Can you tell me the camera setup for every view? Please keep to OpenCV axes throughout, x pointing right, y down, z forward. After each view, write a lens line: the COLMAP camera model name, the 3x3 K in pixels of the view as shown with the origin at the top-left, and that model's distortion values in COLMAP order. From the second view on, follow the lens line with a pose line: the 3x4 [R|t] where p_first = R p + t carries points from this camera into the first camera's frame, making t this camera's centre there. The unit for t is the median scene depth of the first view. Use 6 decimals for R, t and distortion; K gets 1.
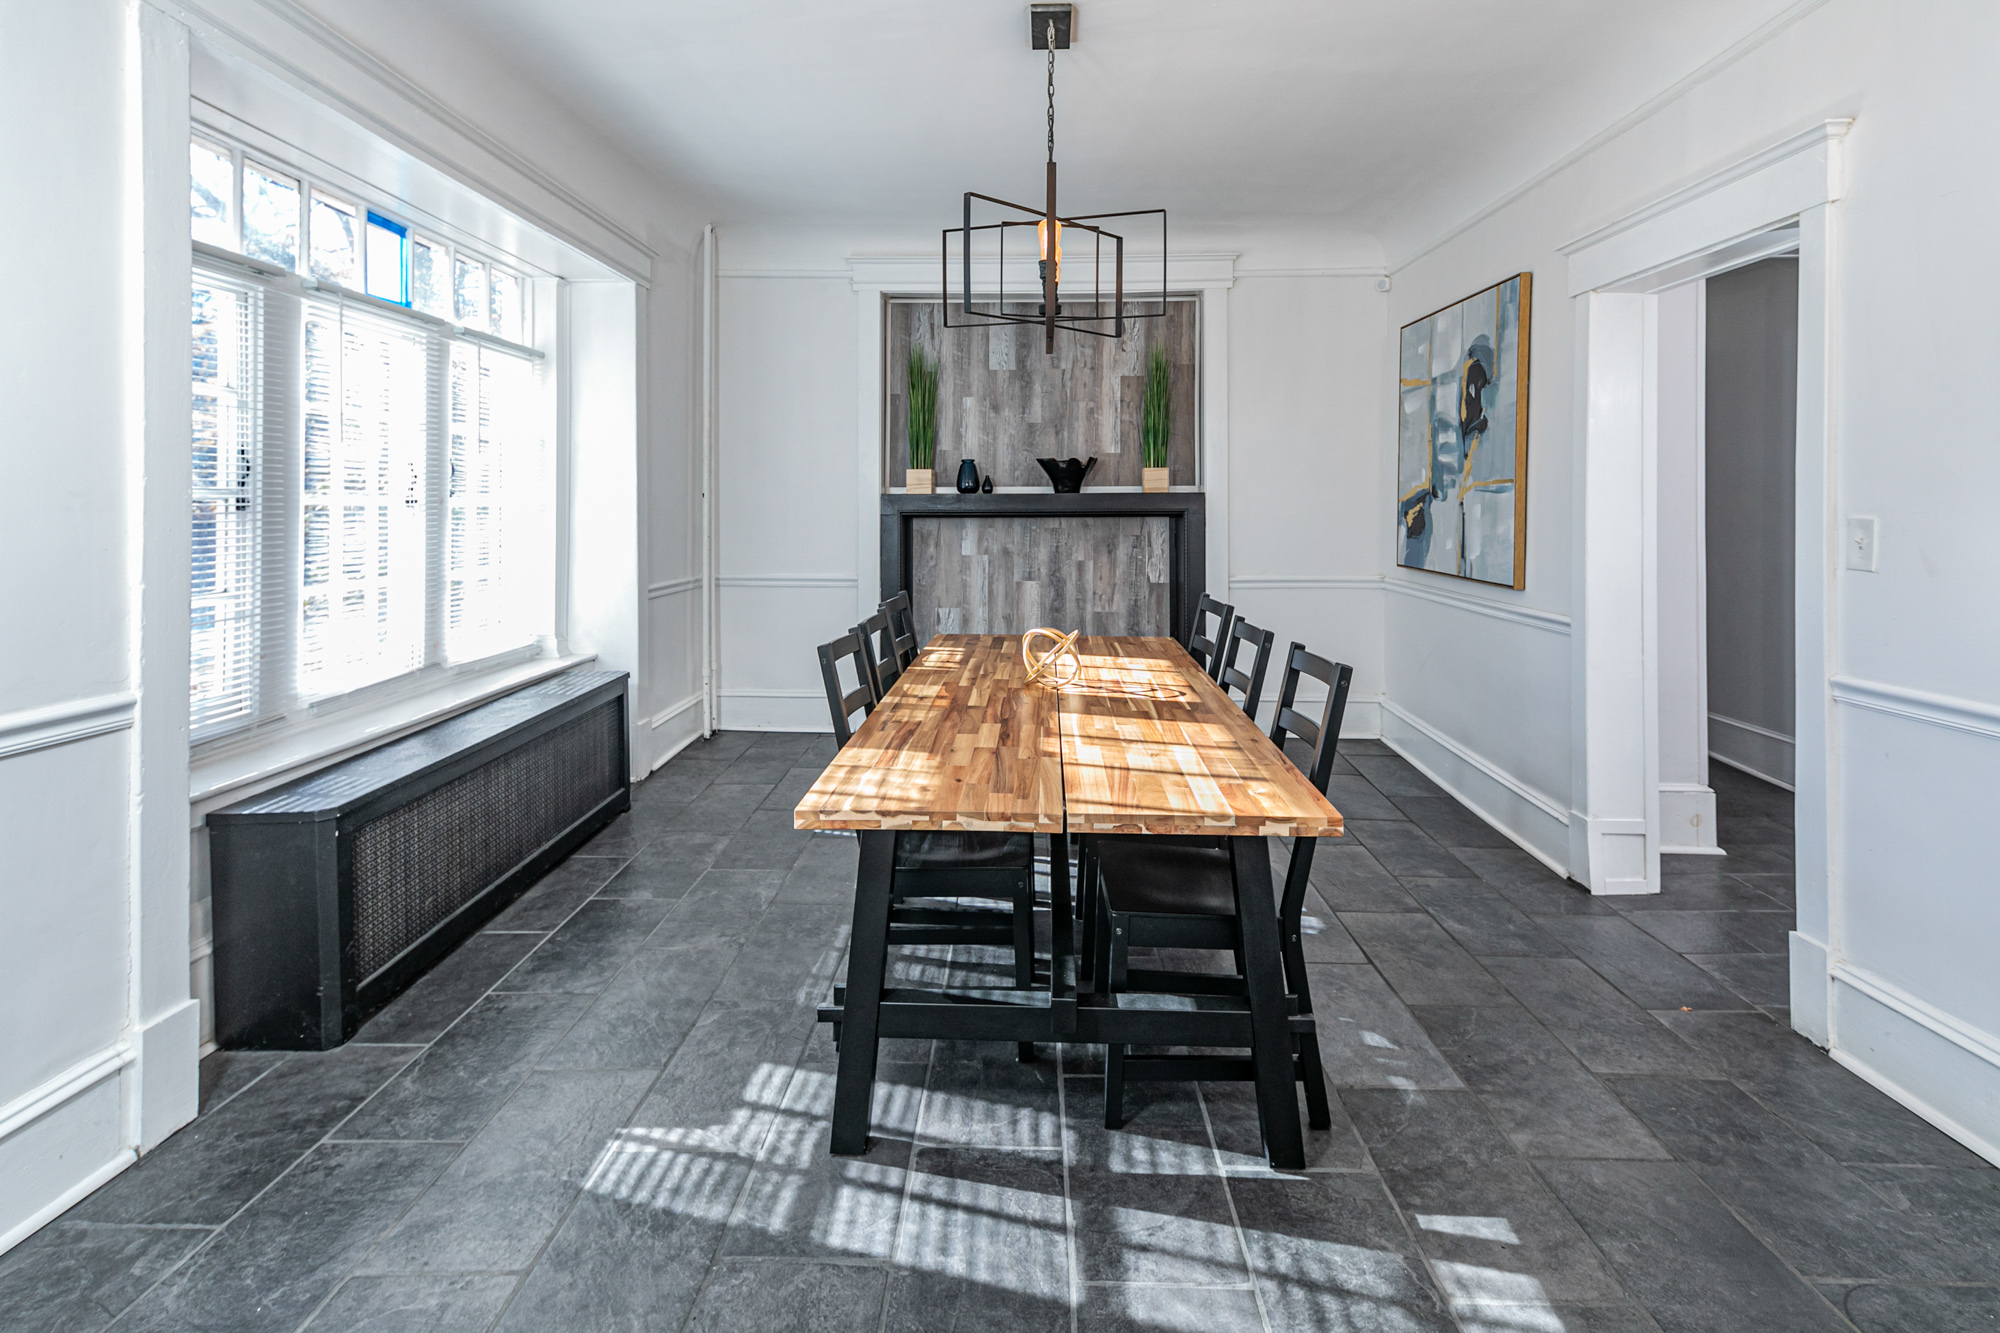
lens RADIAL K [[973.4, 0, 984.1], [0, 973.4, 520.7], [0, 0, 1]] dist [0.022574, -0.004070]
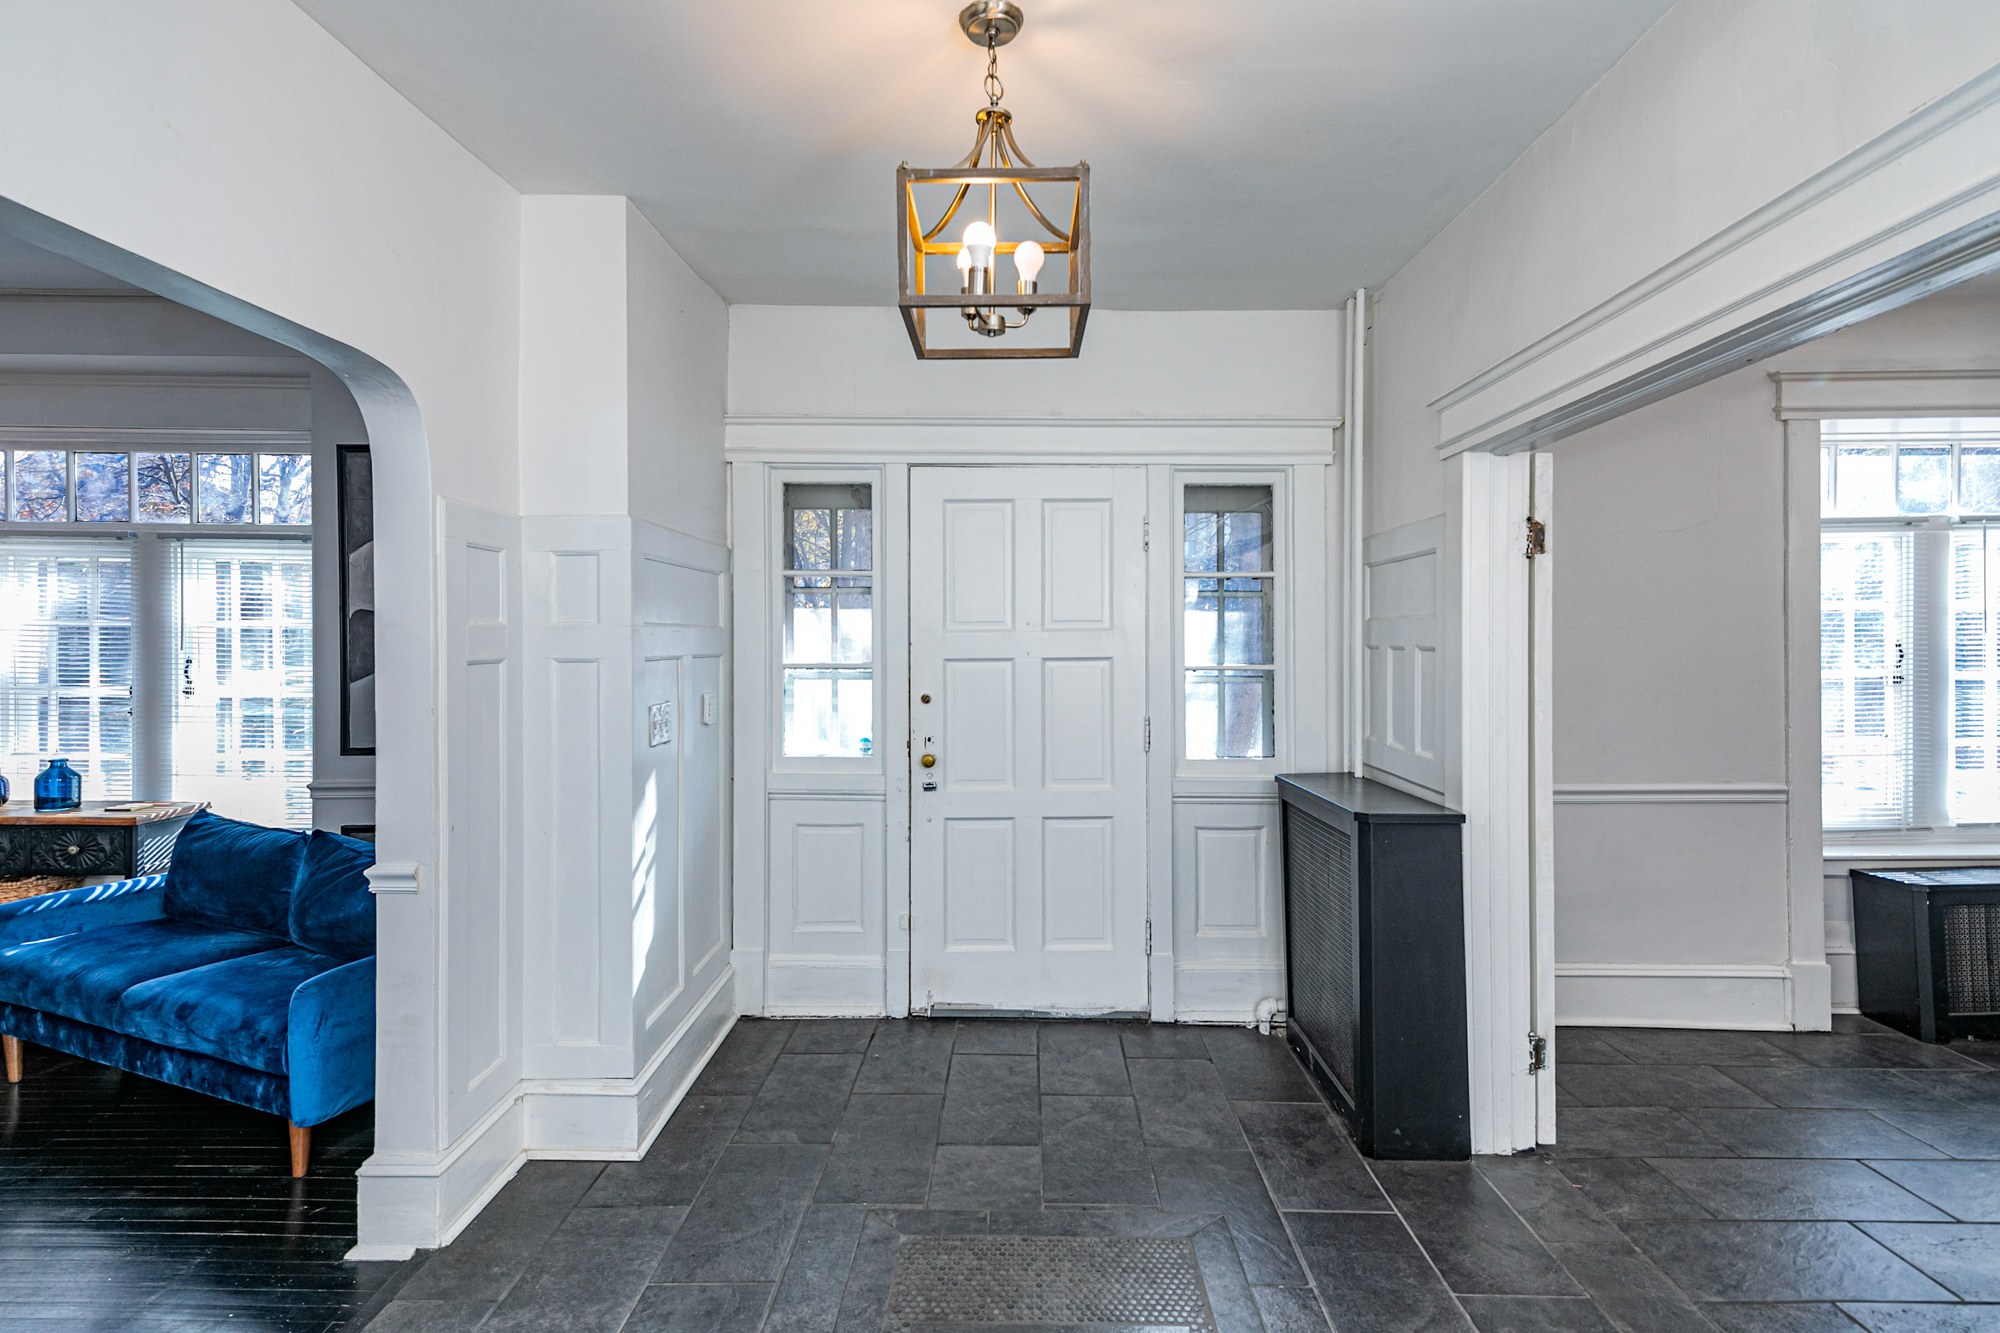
lens RADIAL K [[973.4, 0, 991.0], [0, 973.4, 646.3], [0, 0, 1]] dist [0.022574, -0.004070]
pose [[0.027344, -0.001572, -0.999625, 0.492021], [-0.005362, 0.999984, -0.001720, -0.039114], [0.999612, 0.005407, 0.027336, -0.289425]]
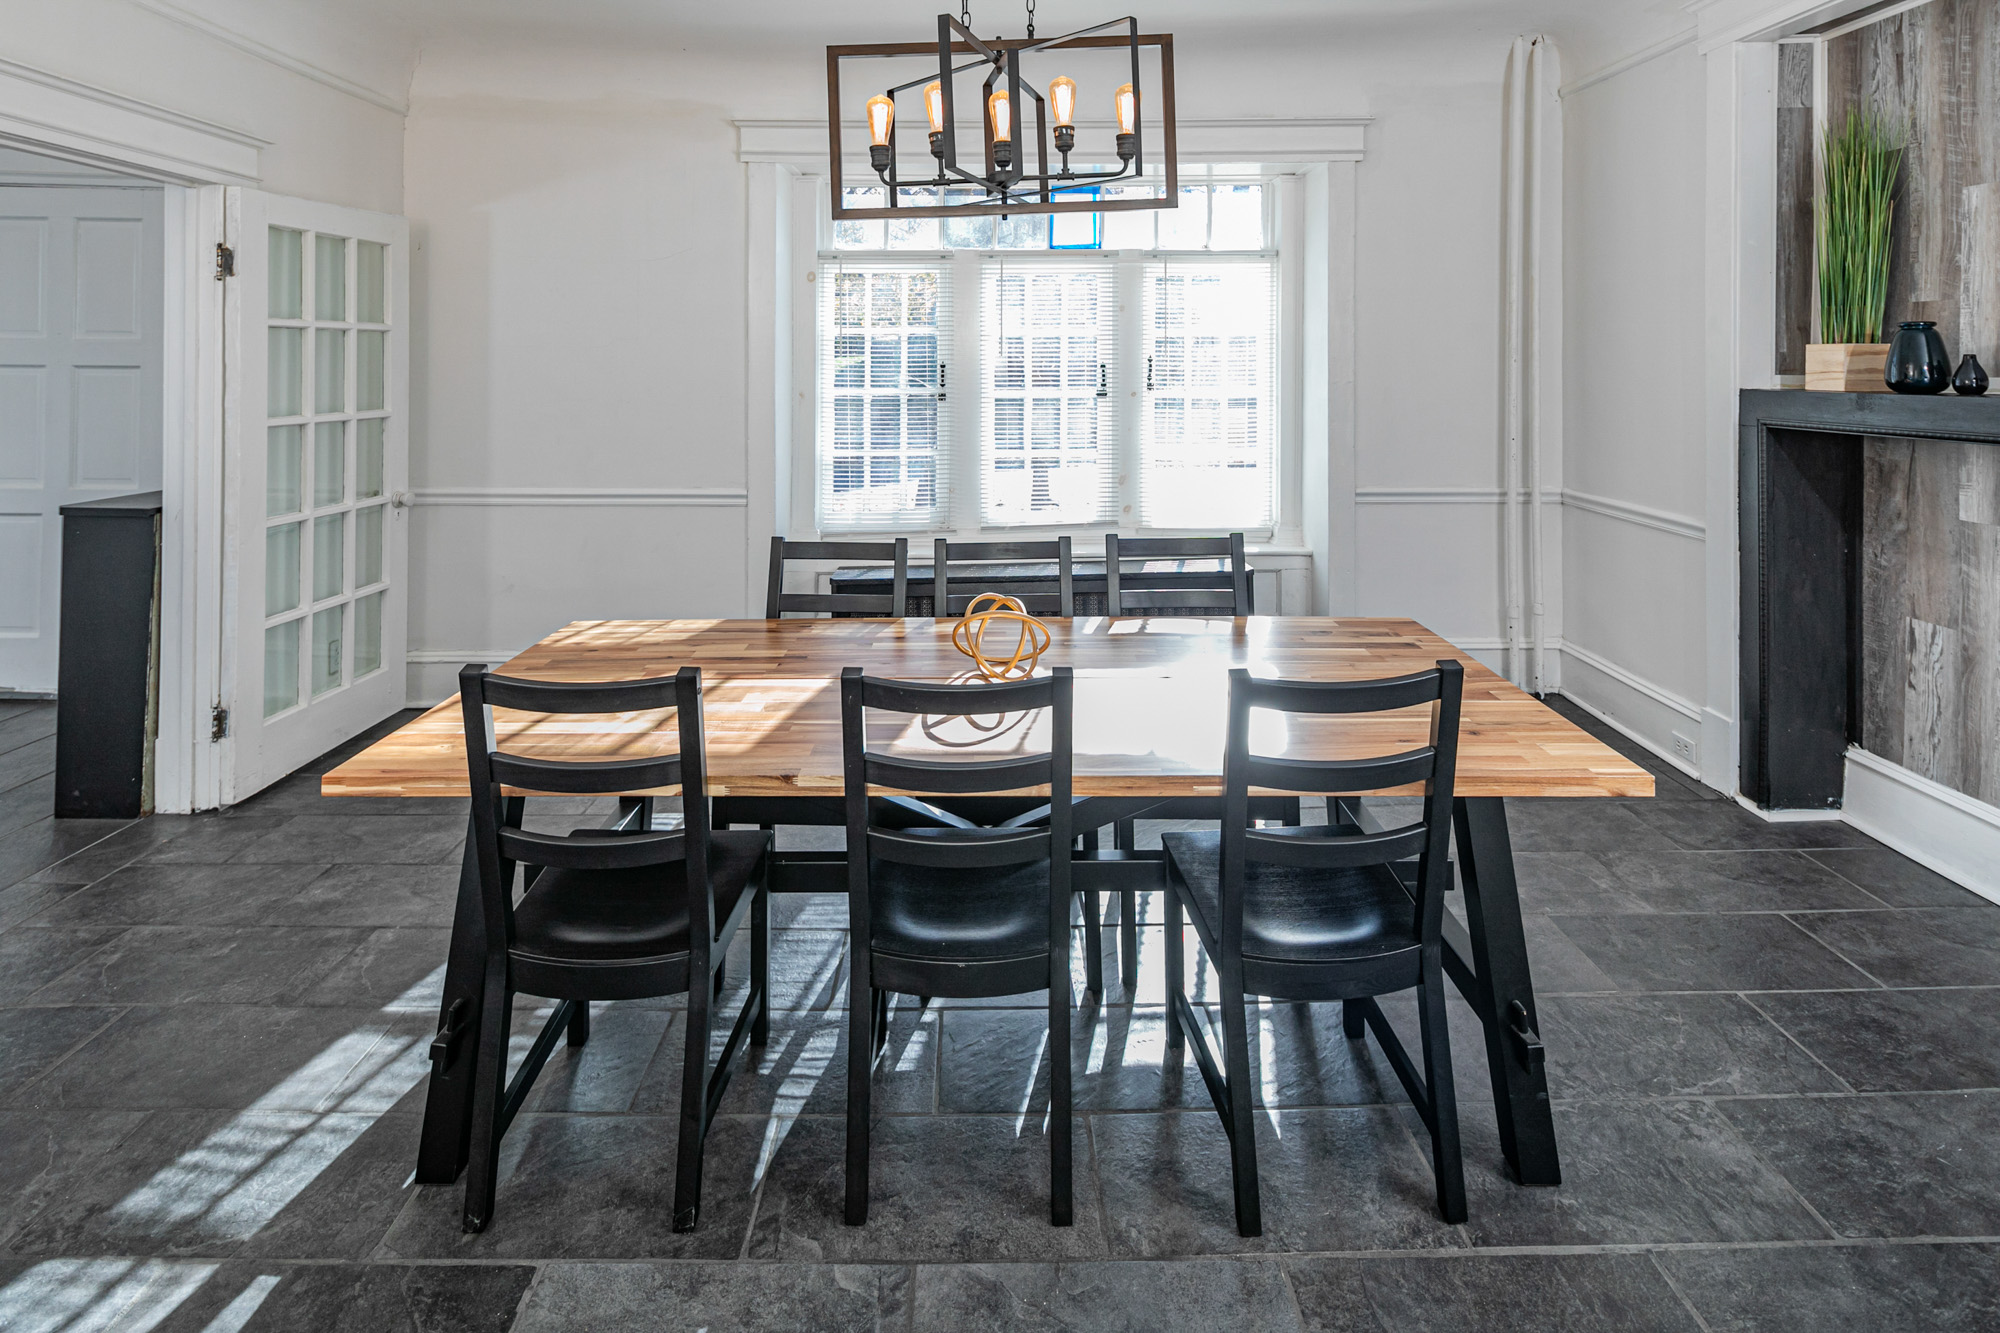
lens RADIAL K [[973.4, 0, 1038.9], [0, 973.4, 368.1], [0, 0, 1]] dist [0.022574, -0.004070]
pose [[0.045257, -0.003013, -0.998971, 0.620810], [-0.015242, 0.999877, -0.003706, -0.042371], [0.998859, 0.015394, 0.045206, 0.747942]]
